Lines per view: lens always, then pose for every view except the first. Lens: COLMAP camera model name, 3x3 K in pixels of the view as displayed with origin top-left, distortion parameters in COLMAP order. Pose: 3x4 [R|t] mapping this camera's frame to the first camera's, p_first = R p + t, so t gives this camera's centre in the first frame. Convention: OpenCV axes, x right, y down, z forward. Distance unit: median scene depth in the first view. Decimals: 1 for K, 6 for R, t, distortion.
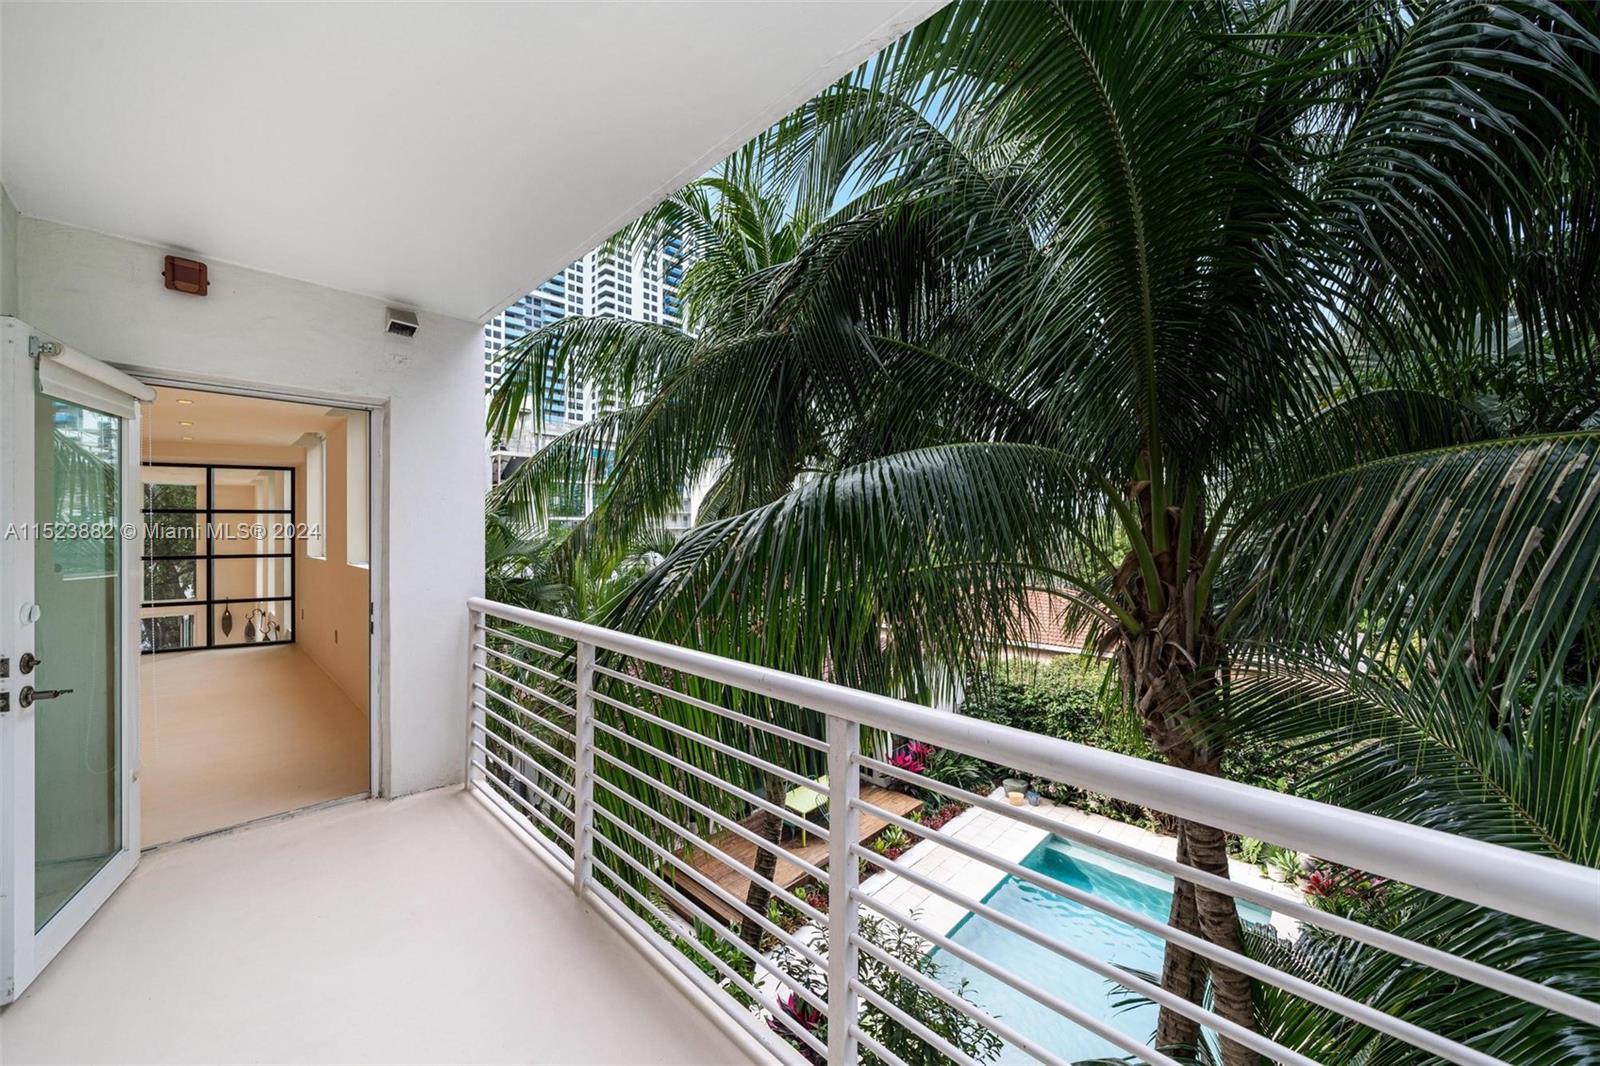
lens RADIAL K [[576.8, 0, 788.7], [0, 576.8, 526.5], [0, 0, 1]] dist [-0.001366, -0.000046]
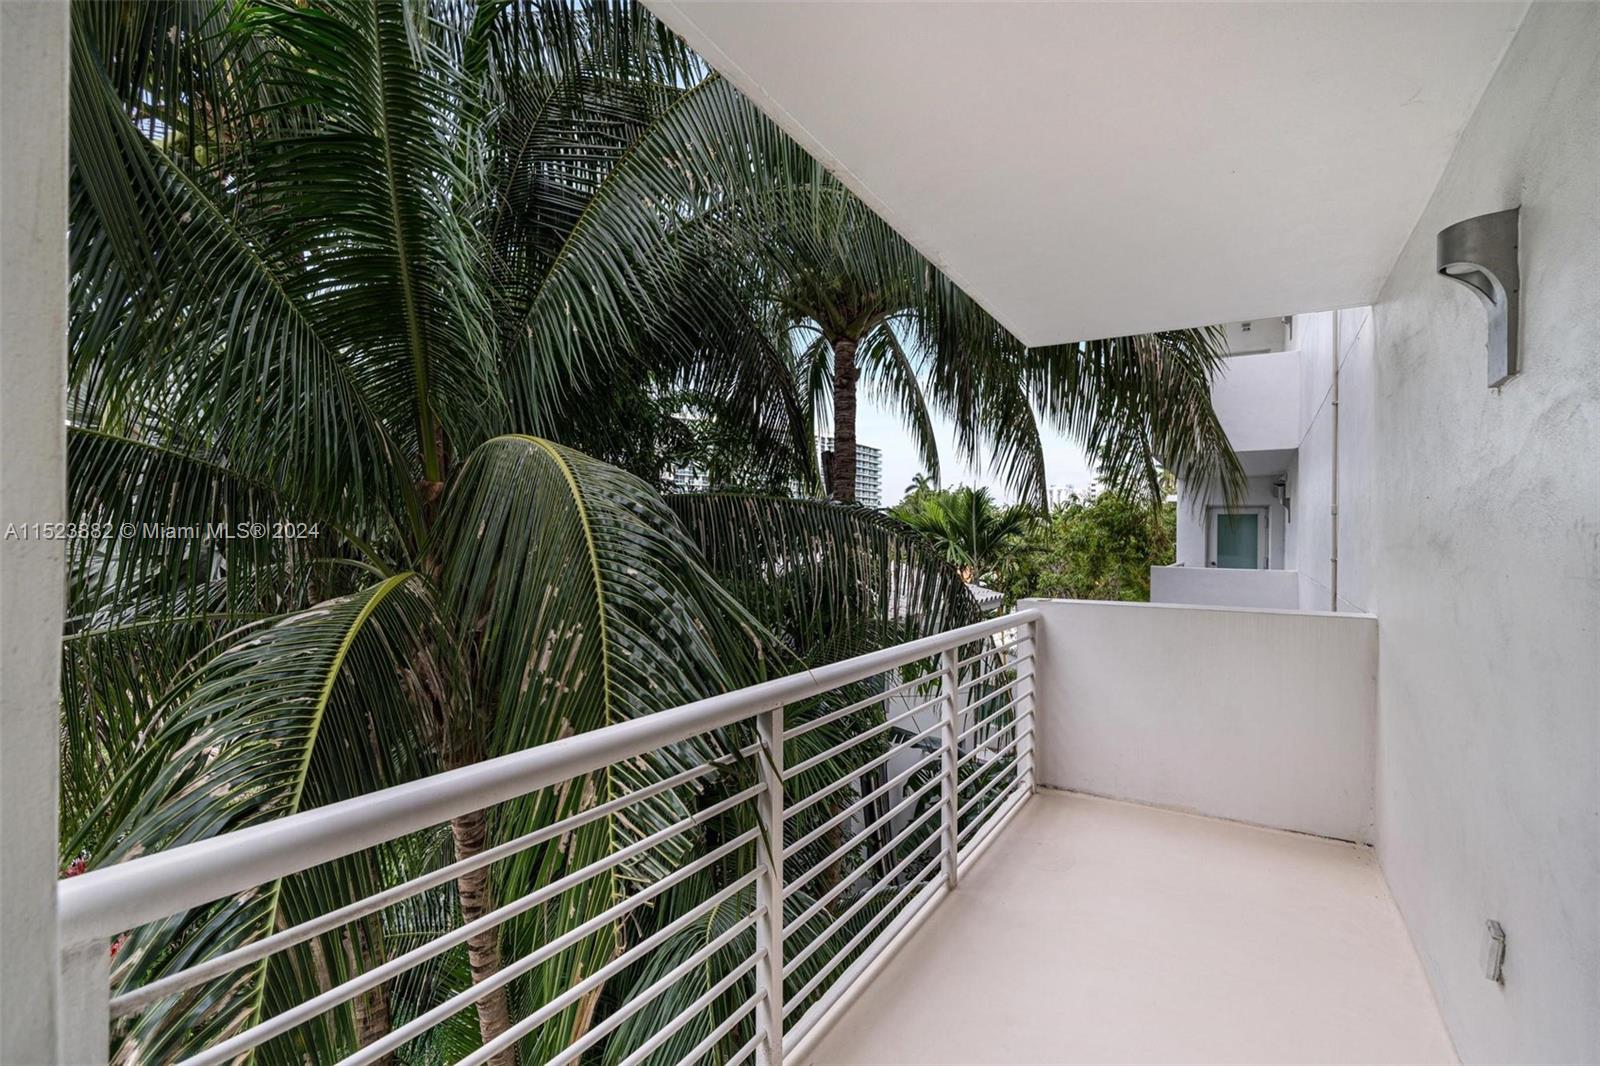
lens RADIAL K [[701.2, 0, 792.5], [0, 701.2, 532.0], [0, 0, 1]] dist [0.002178, 0.000416]
pose [[-0.181722, 0.005006, 0.983337, -1.199120], [-0.002302, 0.999982, -0.005516, 0.001493], [-0.983347, -0.003266, -0.181707, 1.165361]]
